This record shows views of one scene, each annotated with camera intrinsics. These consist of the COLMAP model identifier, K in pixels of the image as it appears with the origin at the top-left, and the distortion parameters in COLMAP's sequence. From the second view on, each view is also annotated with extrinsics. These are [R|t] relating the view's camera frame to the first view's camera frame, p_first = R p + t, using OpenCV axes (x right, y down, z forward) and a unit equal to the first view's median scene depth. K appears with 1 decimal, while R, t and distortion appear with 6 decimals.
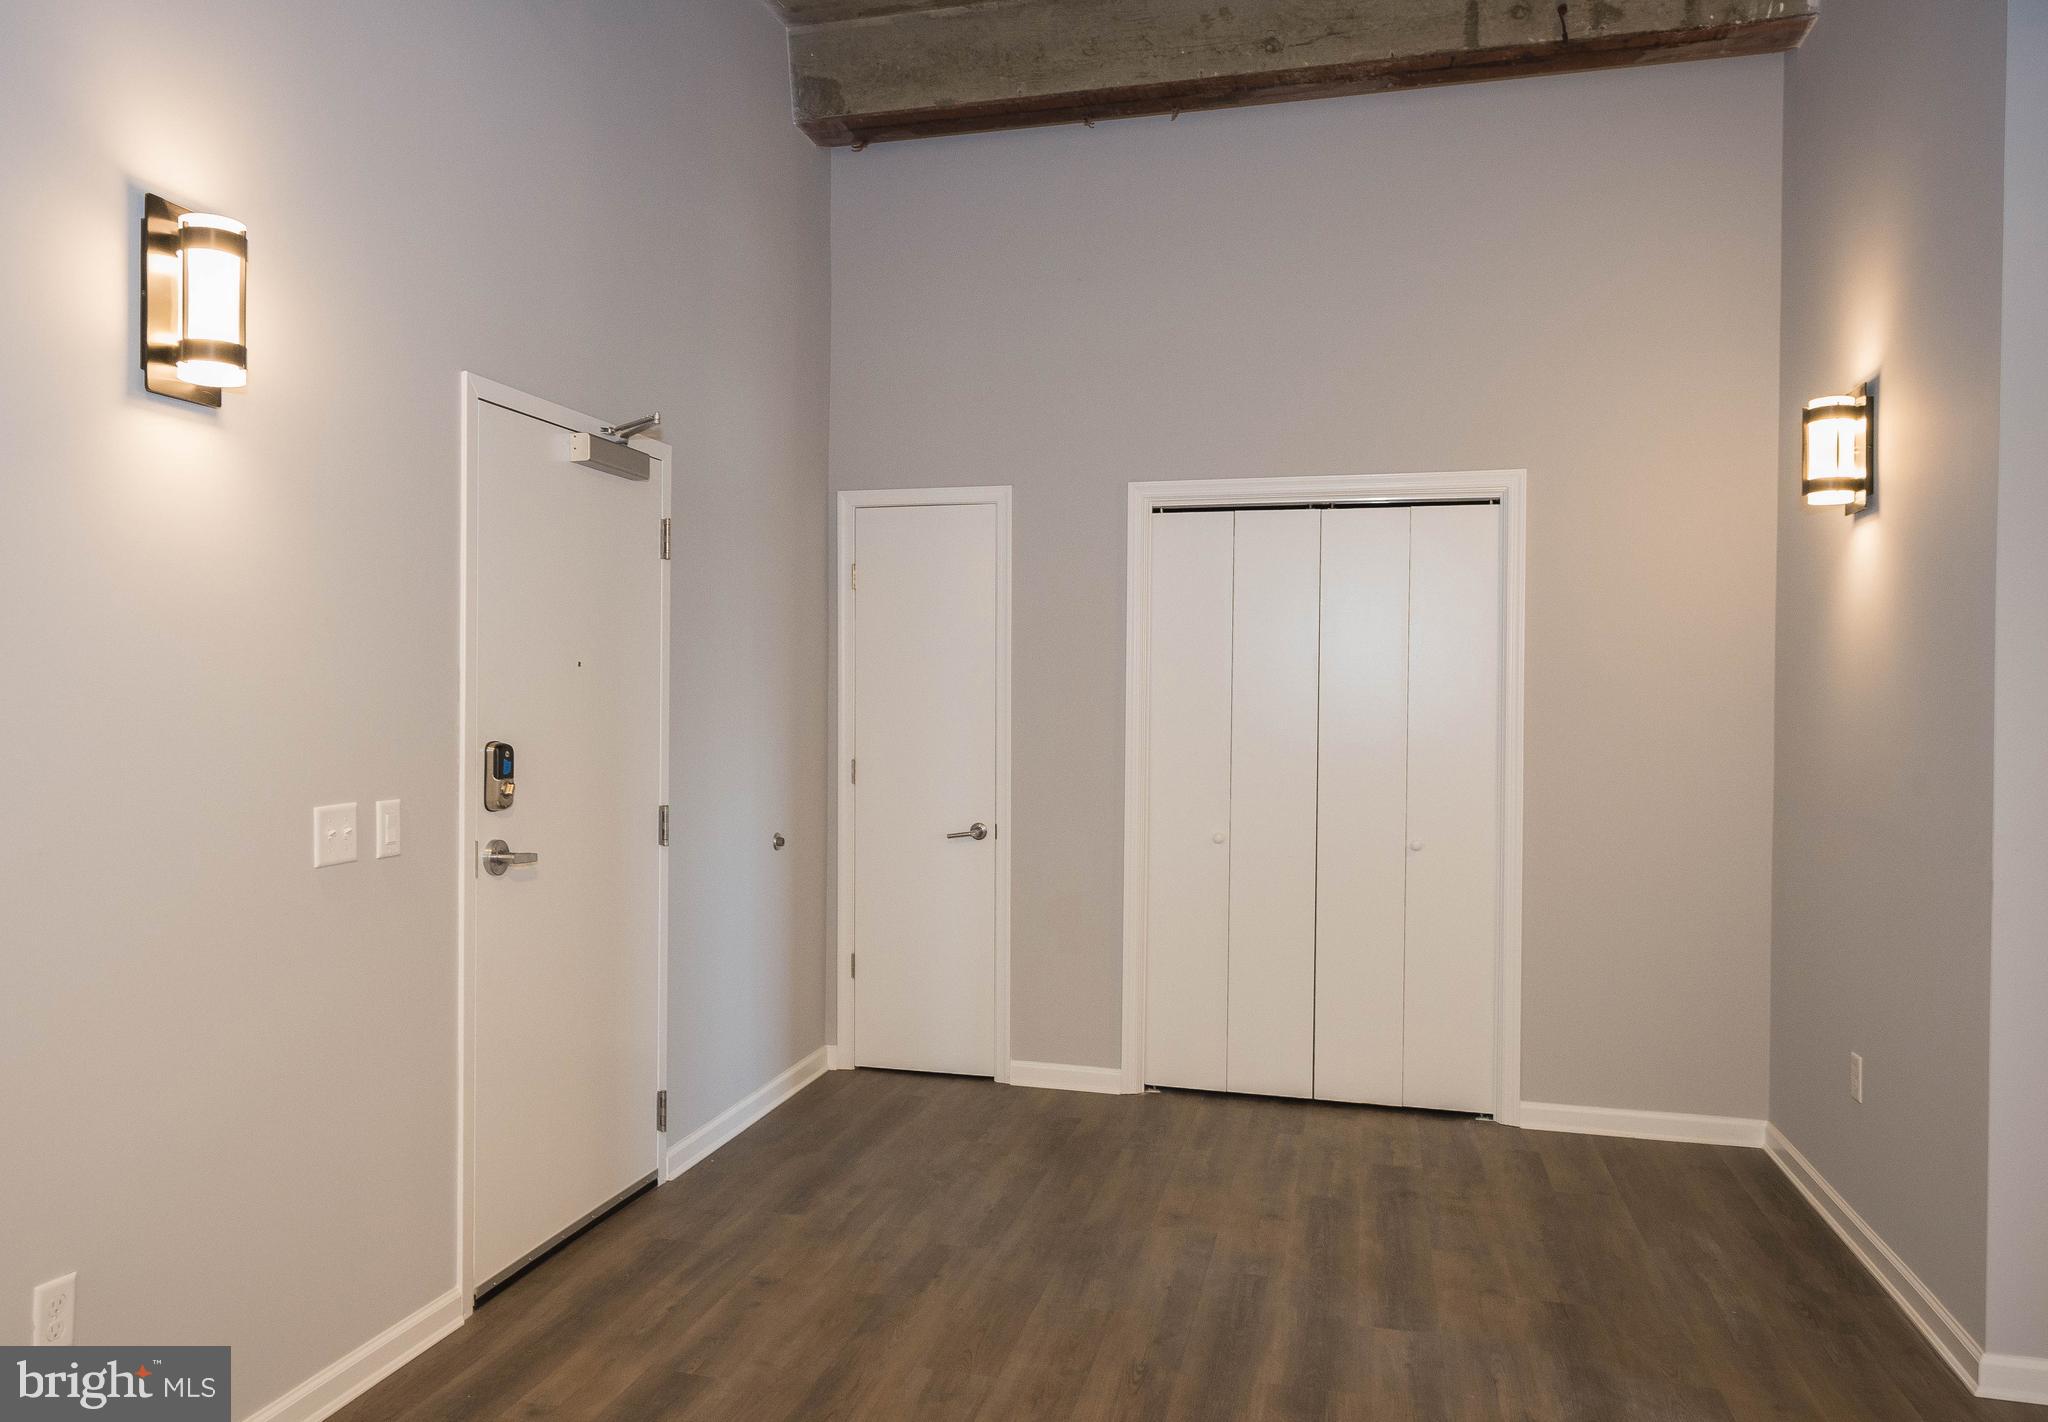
lens RADIAL K [[1457.4, 0, 952.4], [0, 1457.4, 708.2], [0, 0, 1]] dist [0.002236, -0.001010]
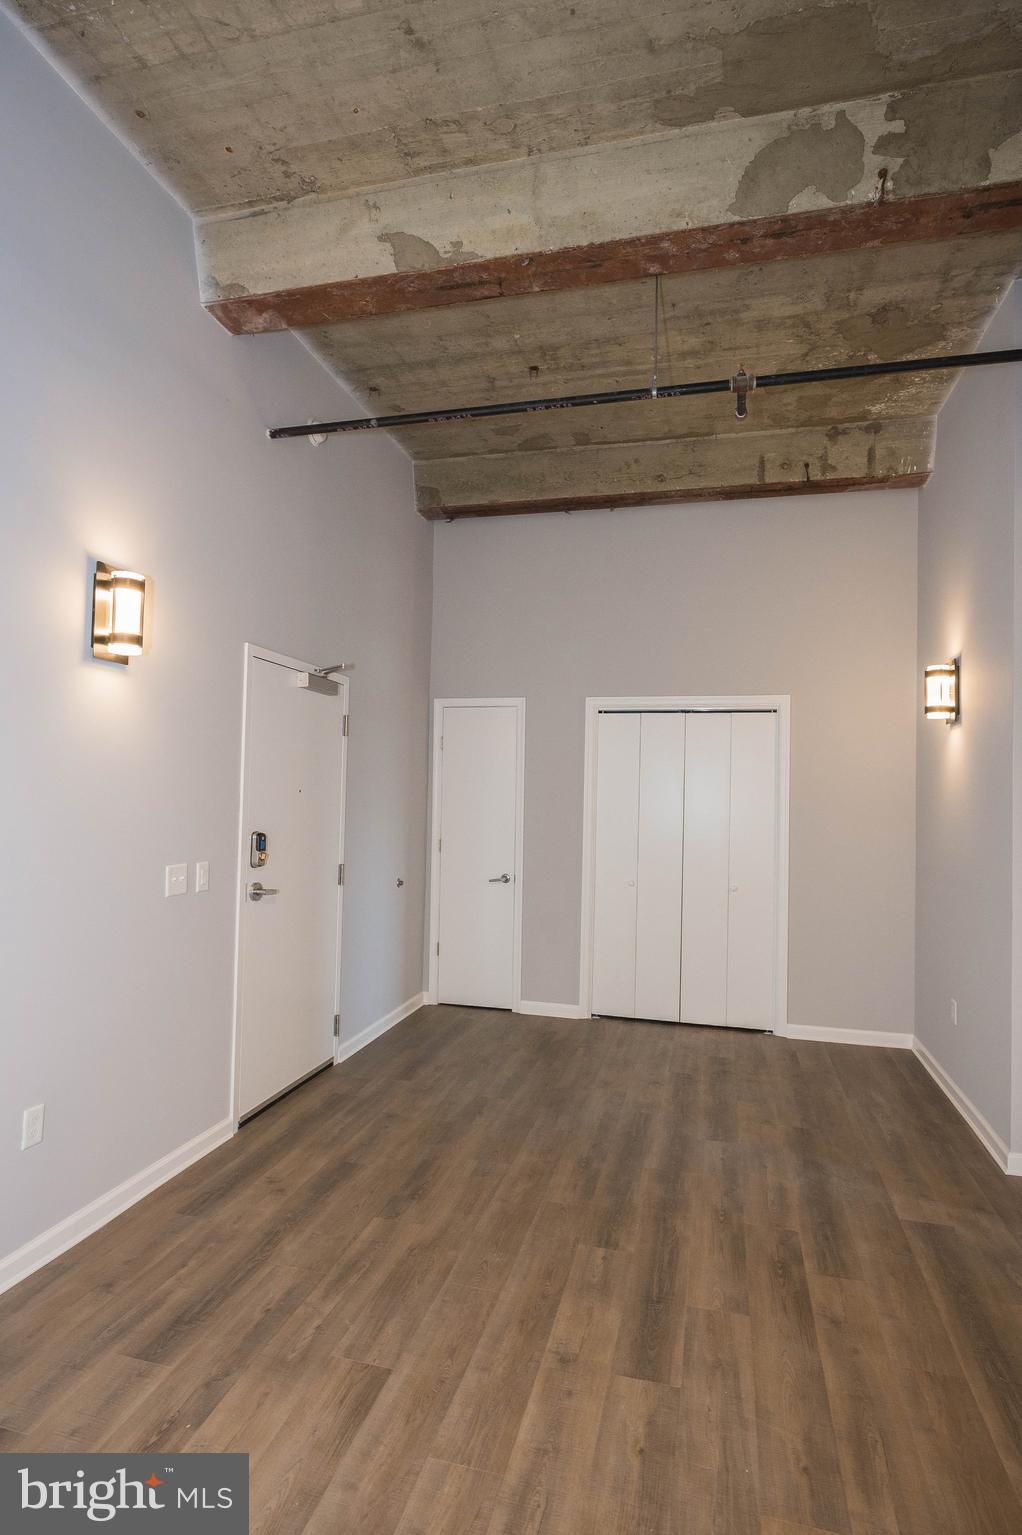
lens RADIAL K [[800.6, 0, 512.7], [0, 800.6, 774.0], [0, 0, 1]] dist [-0.002633, -0.003343]
pose [[0.999591, 0.014701, 0.024539, -0.000638], [-0.013722, 0.999121, -0.039609, -0.014514], [-0.025100, 0.039256, 0.998914, -0.066458]]
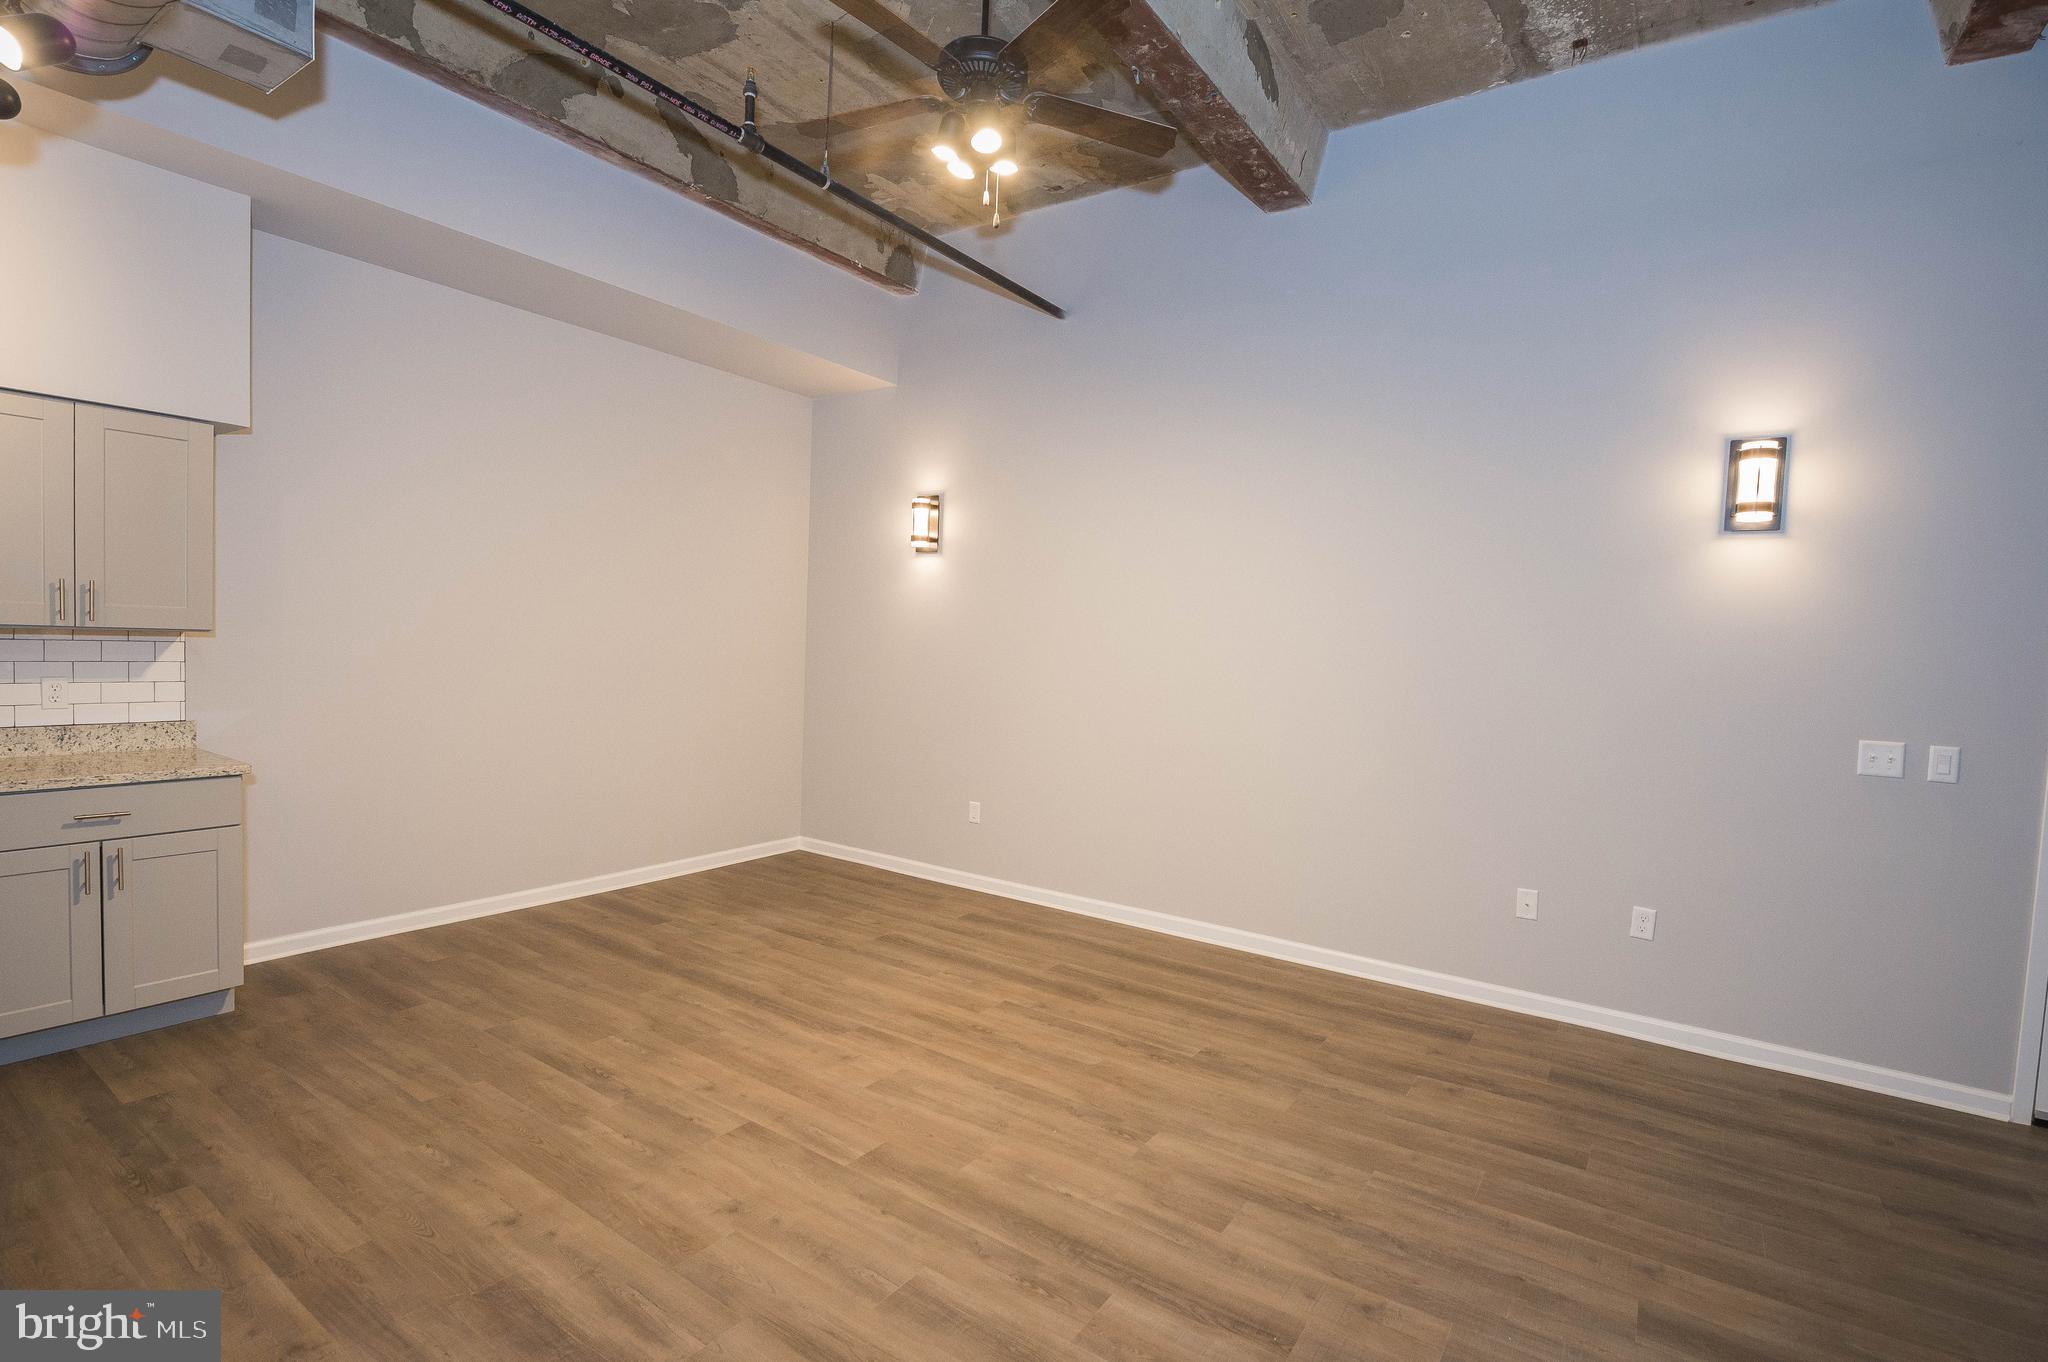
lens RADIAL K [[953.1, 0, 1018.2], [0, 953.1, 686.8], [0, 0, 1]] dist [-0.008493, -0.001824]
pose [[-0.320834, 0.031530, -0.946611, 0.721390], [-0.052489, 0.997318, 0.051009, -0.001192], [0.945680, 0.066052, -0.318318, 0.294024]]
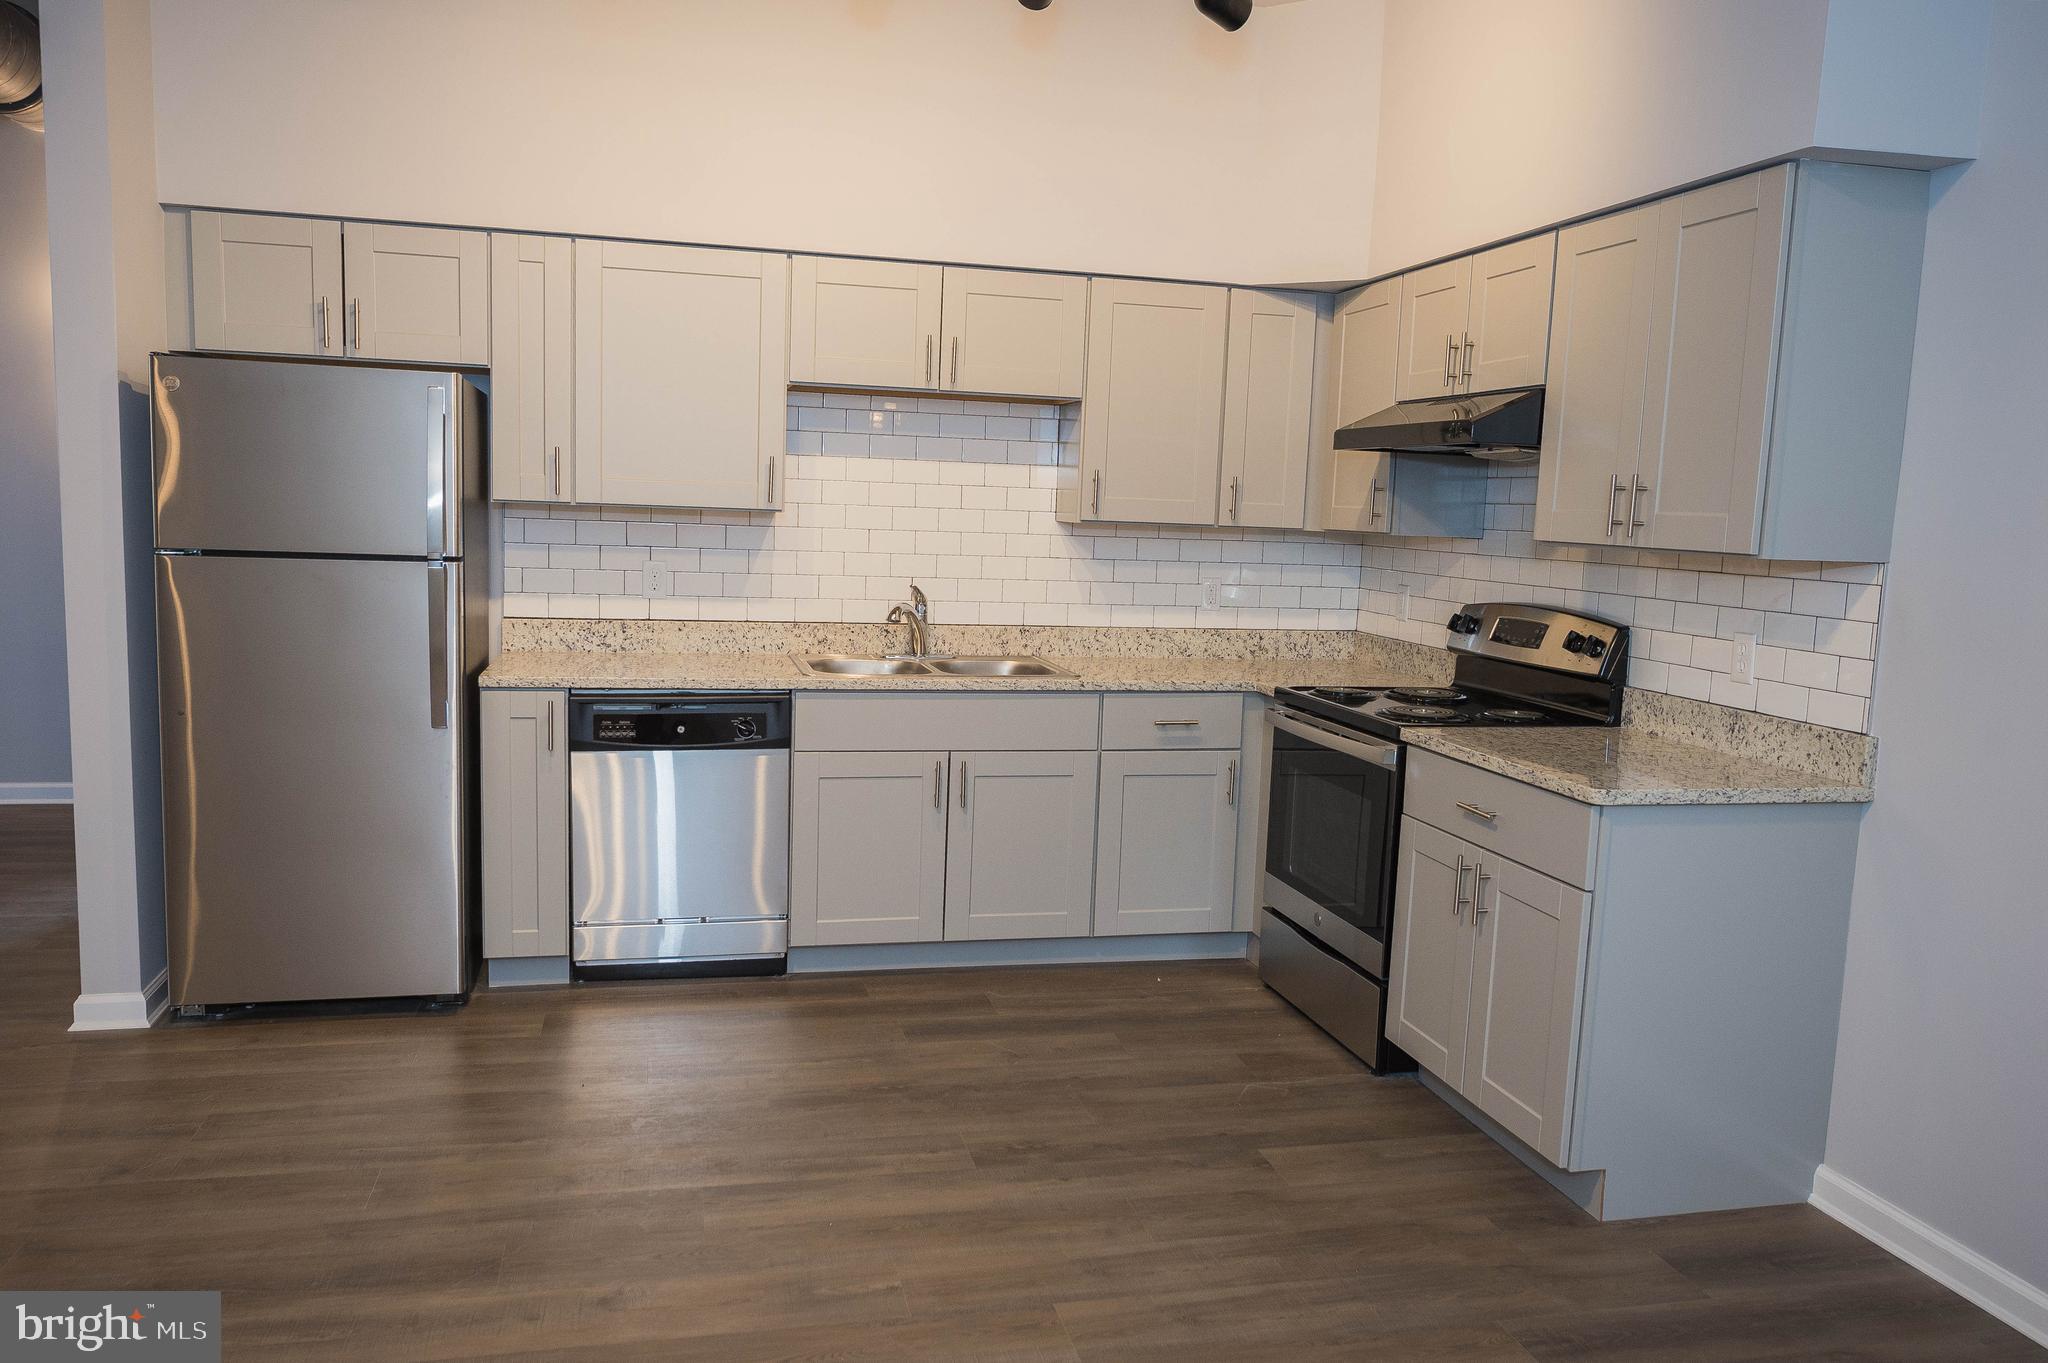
lens RADIAL K [[1480.4, 0, 1017.6], [0, 1480.4, 687.6], [0, 0, 1]] dist [-0.000300, 0.000041]
pose [[-0.487080, -0.132580, 0.863236, -0.355421], [-0.031091, 0.990416, 0.134570, 0.008224], [-0.872804, 0.038708, -0.486534, -0.018627]]
